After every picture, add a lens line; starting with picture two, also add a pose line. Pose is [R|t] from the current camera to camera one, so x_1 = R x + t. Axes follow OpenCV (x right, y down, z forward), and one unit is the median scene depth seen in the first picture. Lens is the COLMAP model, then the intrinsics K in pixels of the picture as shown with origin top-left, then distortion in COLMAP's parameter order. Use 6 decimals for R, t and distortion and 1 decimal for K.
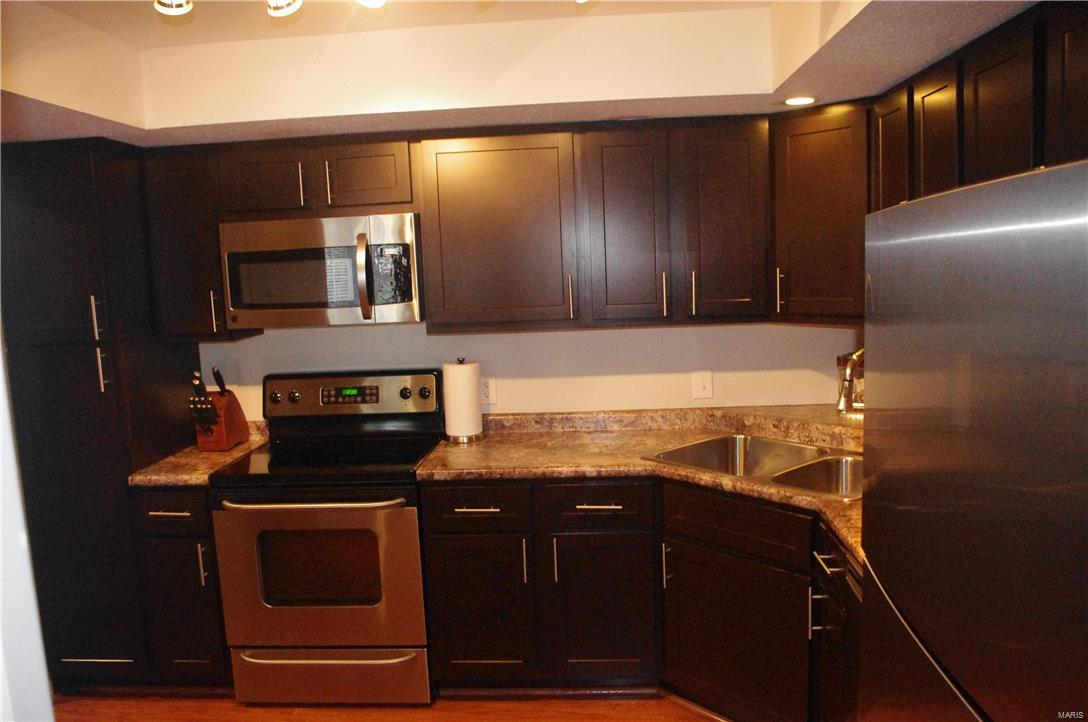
lens RADIAL K [[834.3, 0, 544.0], [0, 834.3, 361.0], [0, 0, 1]] dist [-0.106562, 0.056716]
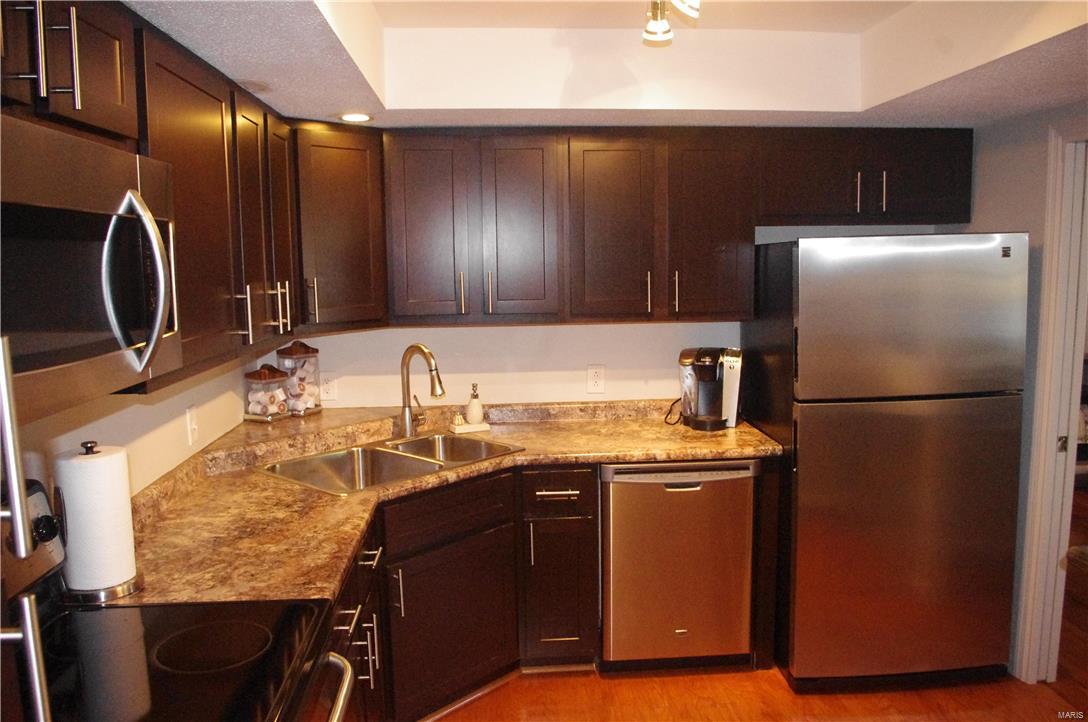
lens RADIAL K [[834.3, 0, 544.0], [0, 834.3, 361.0], [0, 0, 1]] dist [-0.106562, 0.056716]
pose [[-0.124563, -0.080406, 0.988948, -0.834523], [0.140861, 0.985183, 0.097842, -0.083539], [-0.982162, 0.151491, -0.111391, 0.986317]]
